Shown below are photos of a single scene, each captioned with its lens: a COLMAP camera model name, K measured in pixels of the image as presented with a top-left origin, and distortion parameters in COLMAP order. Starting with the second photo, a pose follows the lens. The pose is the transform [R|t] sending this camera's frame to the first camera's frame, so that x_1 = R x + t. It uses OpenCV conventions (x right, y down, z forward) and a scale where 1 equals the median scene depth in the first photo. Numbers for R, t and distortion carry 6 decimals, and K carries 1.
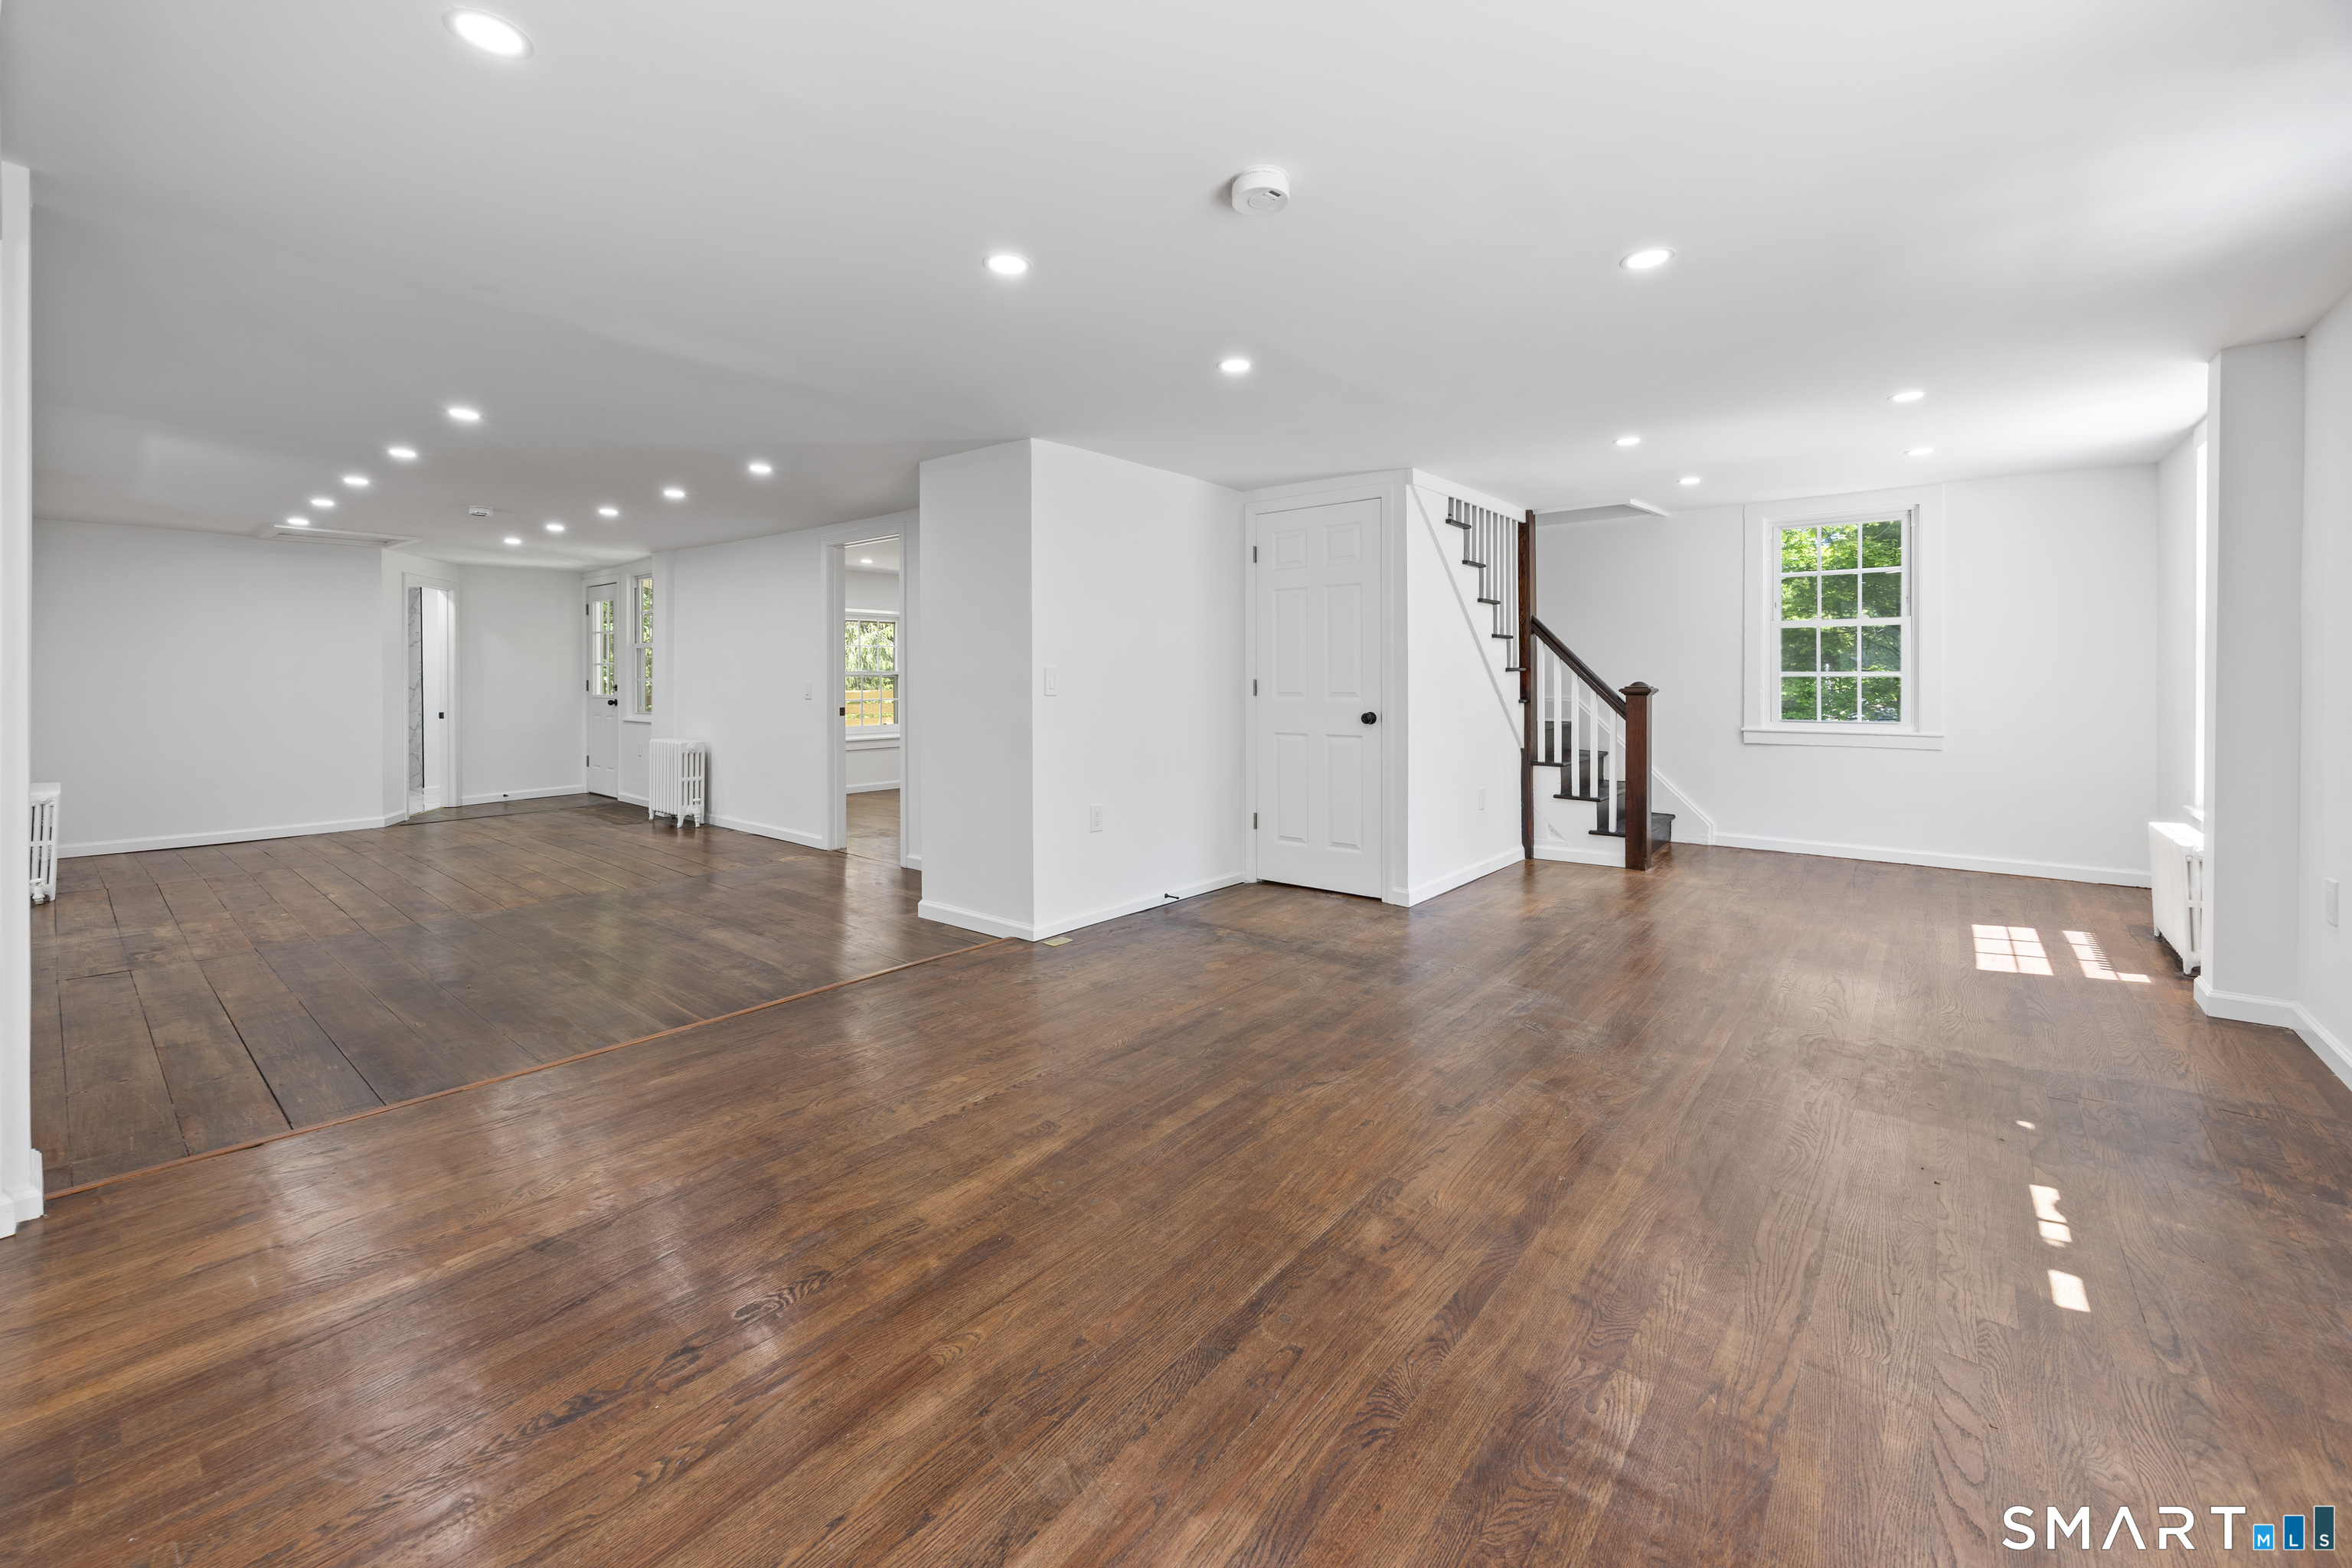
lens RADIAL K [[936.2, 0, 1187.0], [0, 936.2, 672.8], [0, 0, 1]] dist [-0.005268, 0.000312]
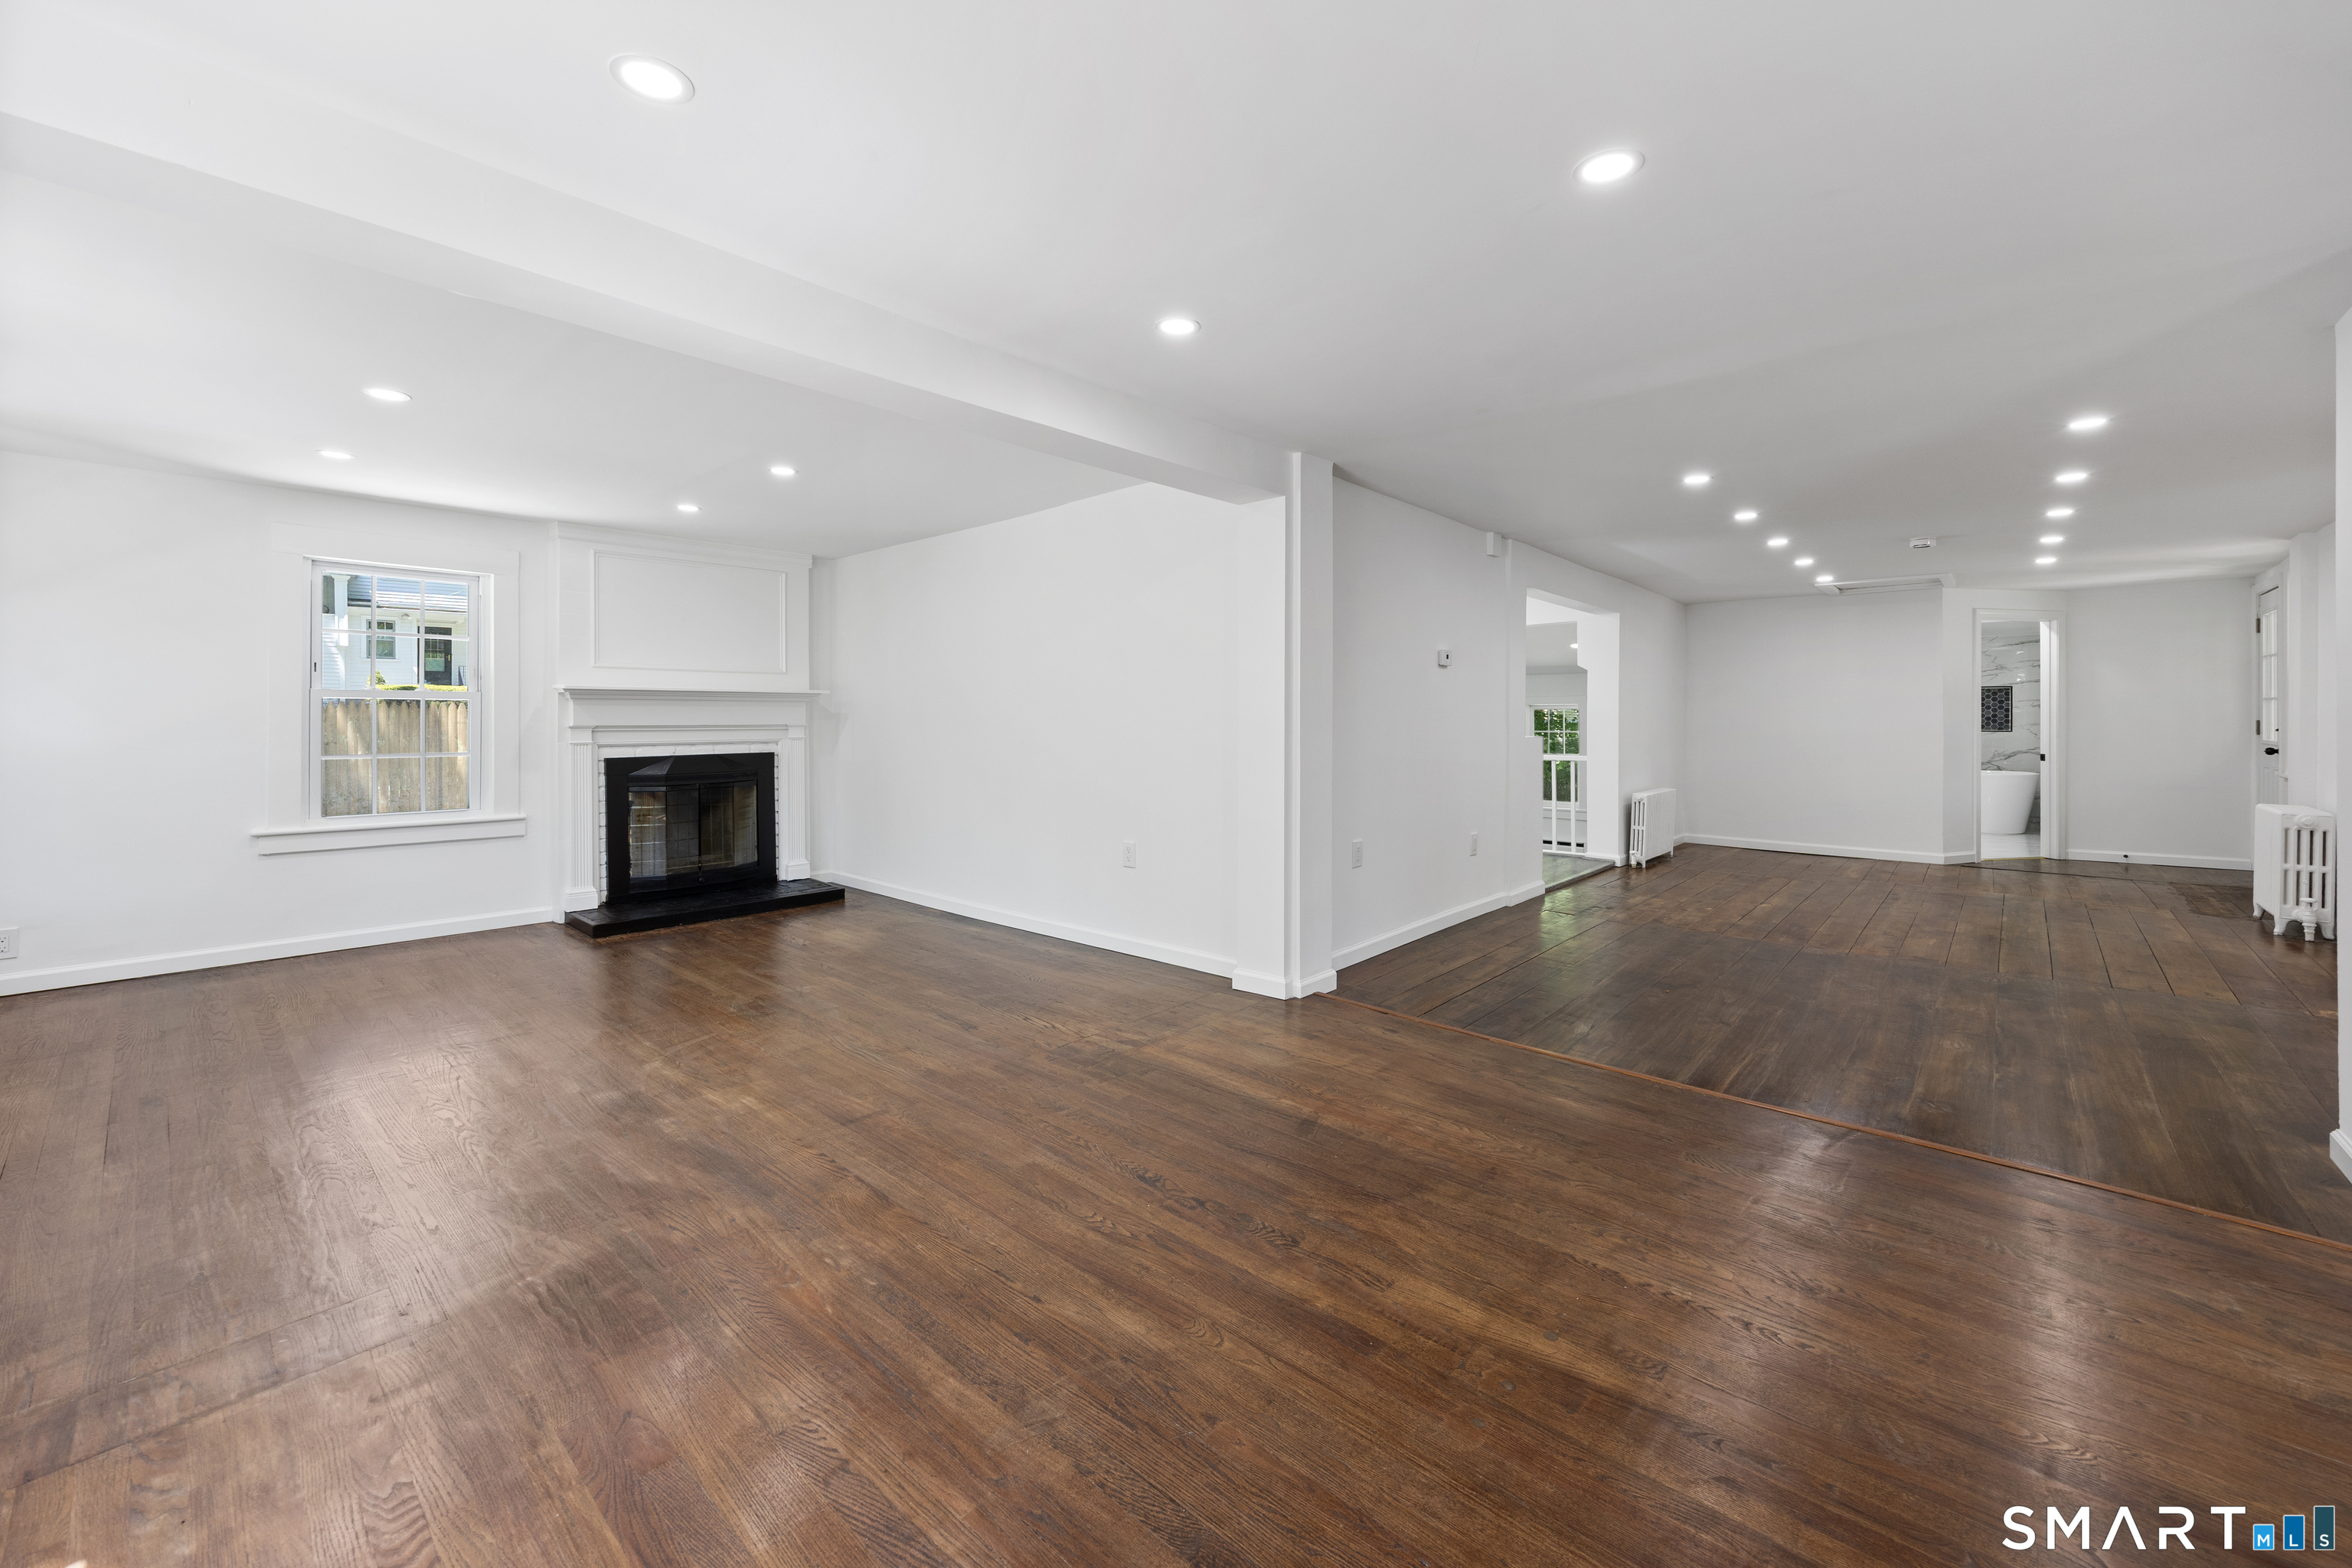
lens RADIAL K [[936.2, 0, 1164.3], [0, 936.2, 721.9], [0, 0, 1]] dist [-0.005268, 0.000312]
pose [[-0.062530, 0.009053, -0.998002, 0.600639], [0.002698, 0.999957, 0.008901, 0.001959], [0.998039, -0.002136, -0.062552, 0.738181]]
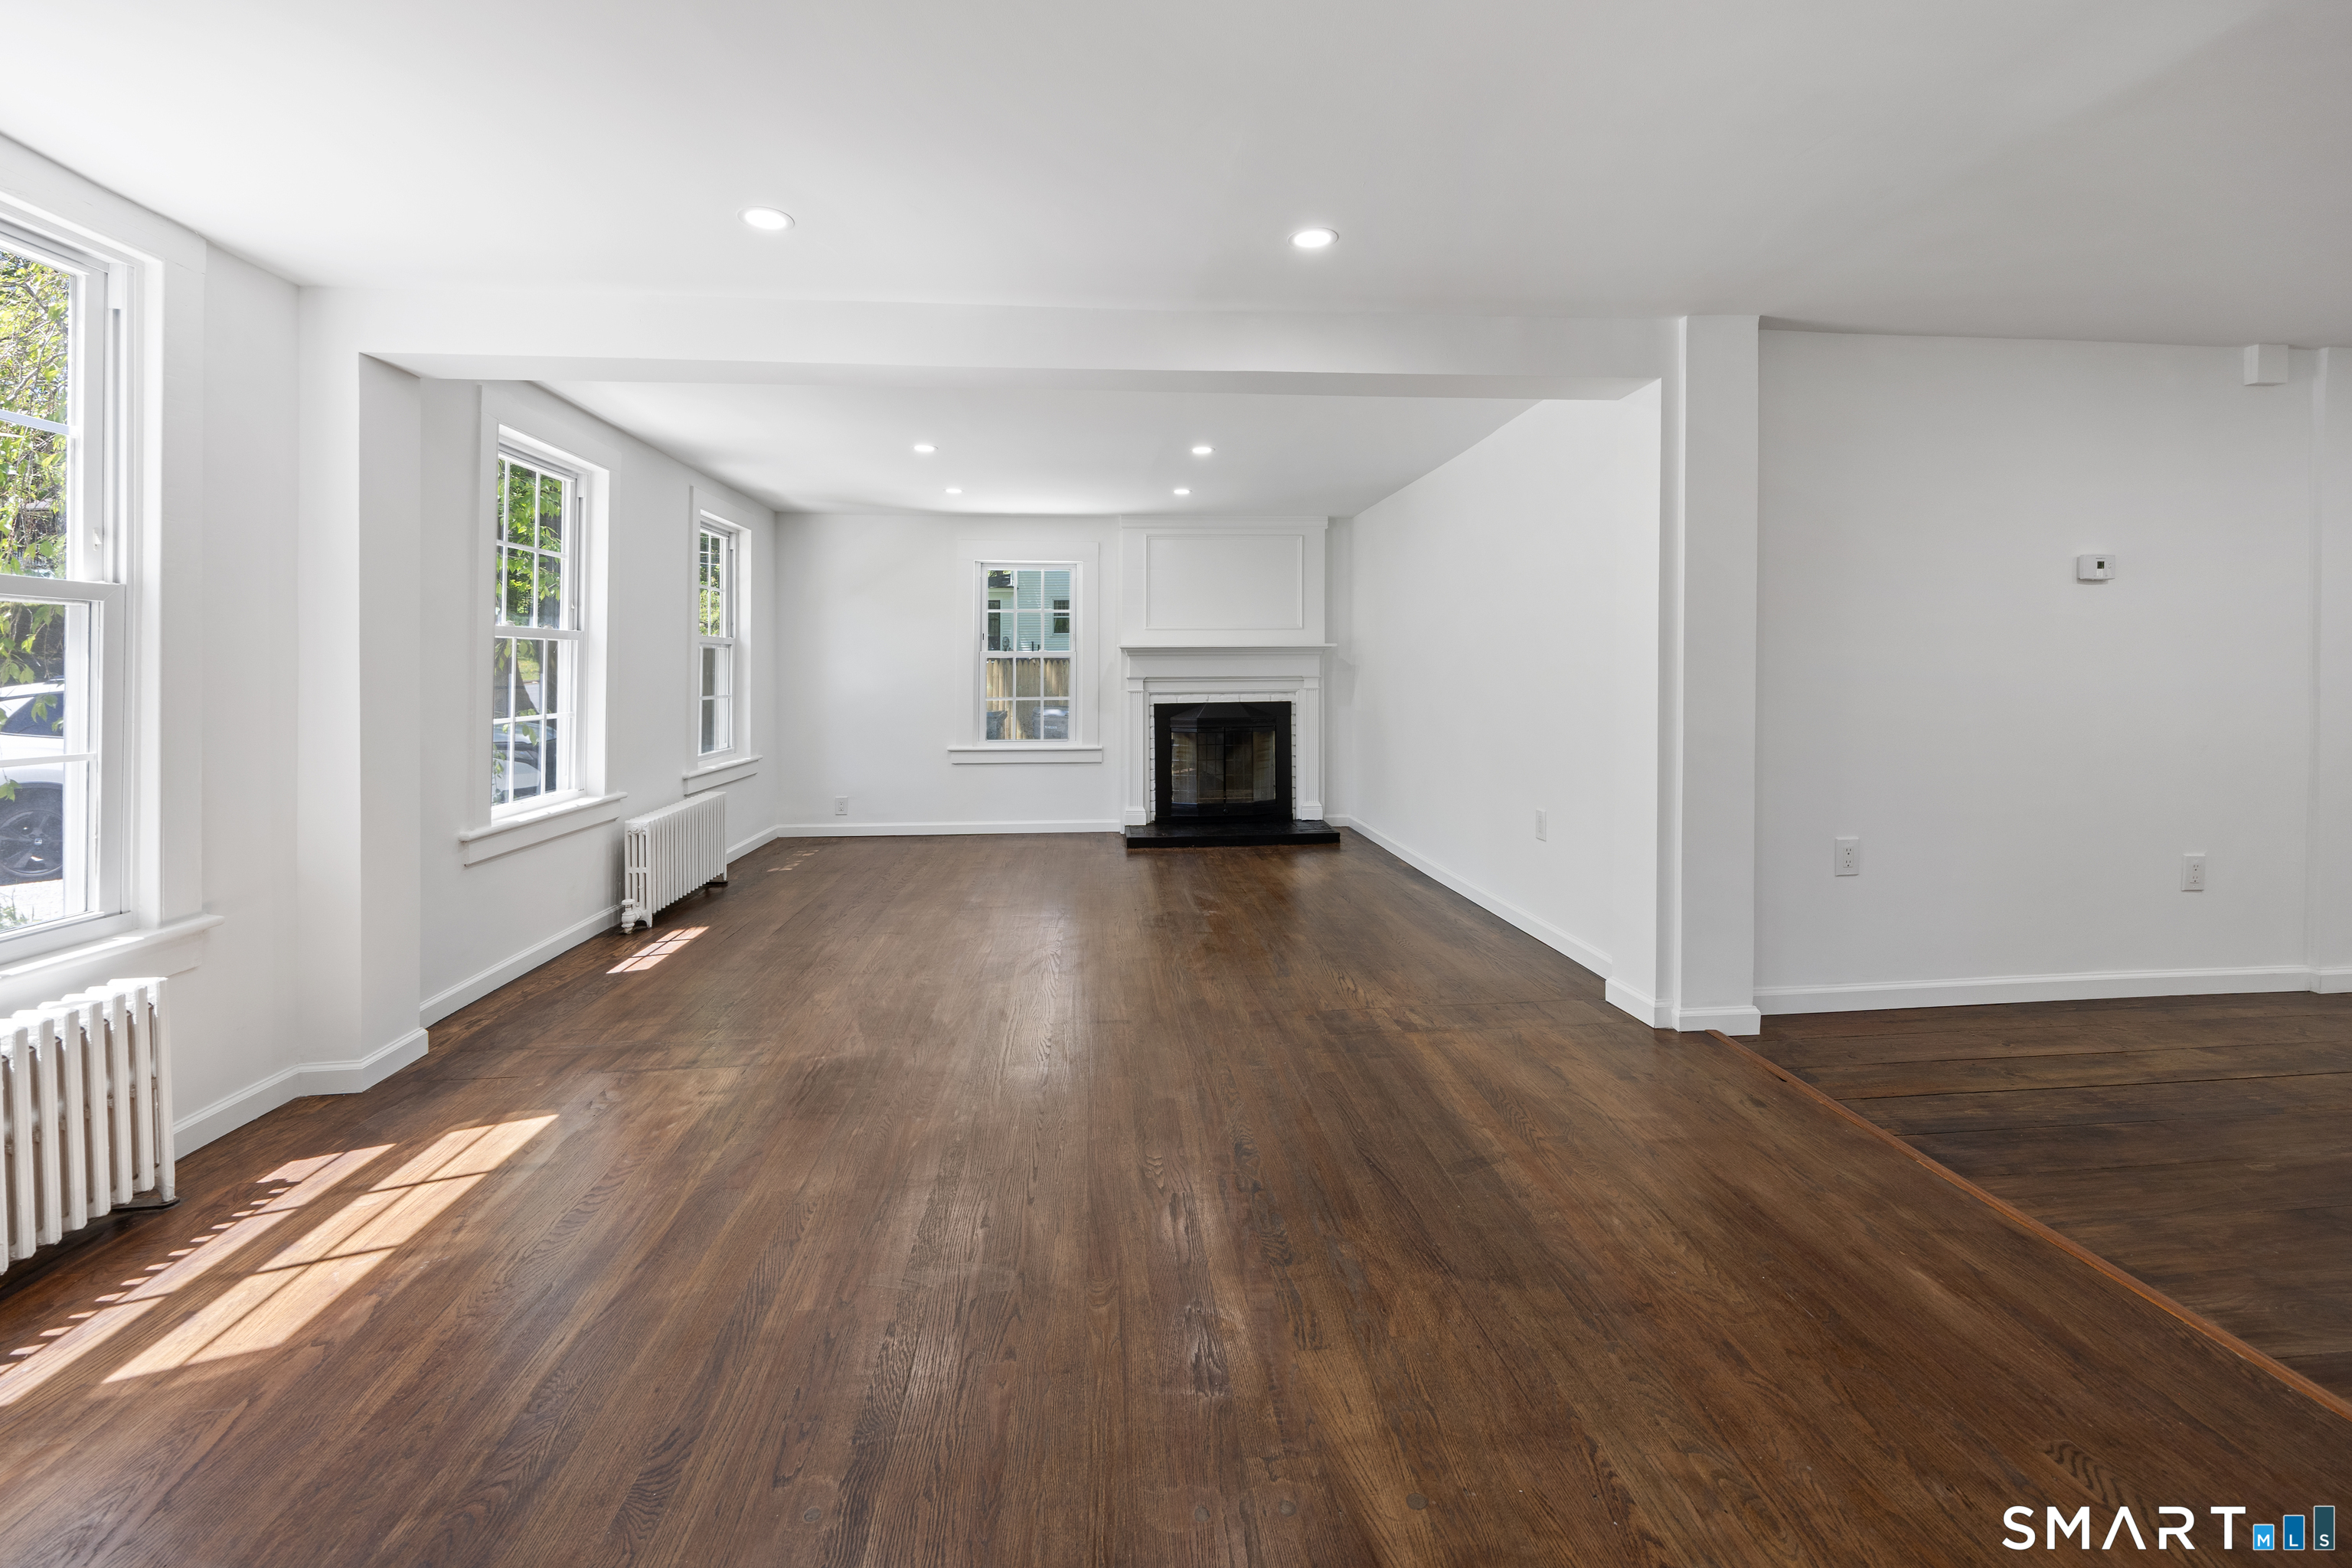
lens RADIAL K [[936.2, 0, 1161.7], [0, 936.2, 693.2], [0, 0, 1]] dist [-0.005268, 0.000312]
pose [[-0.725159, 0.024360, -0.688151, 0.304969], [0.010801, 0.999654, 0.024004, 0.008951], [0.688497, 0.009974, -0.725170, 1.312570]]
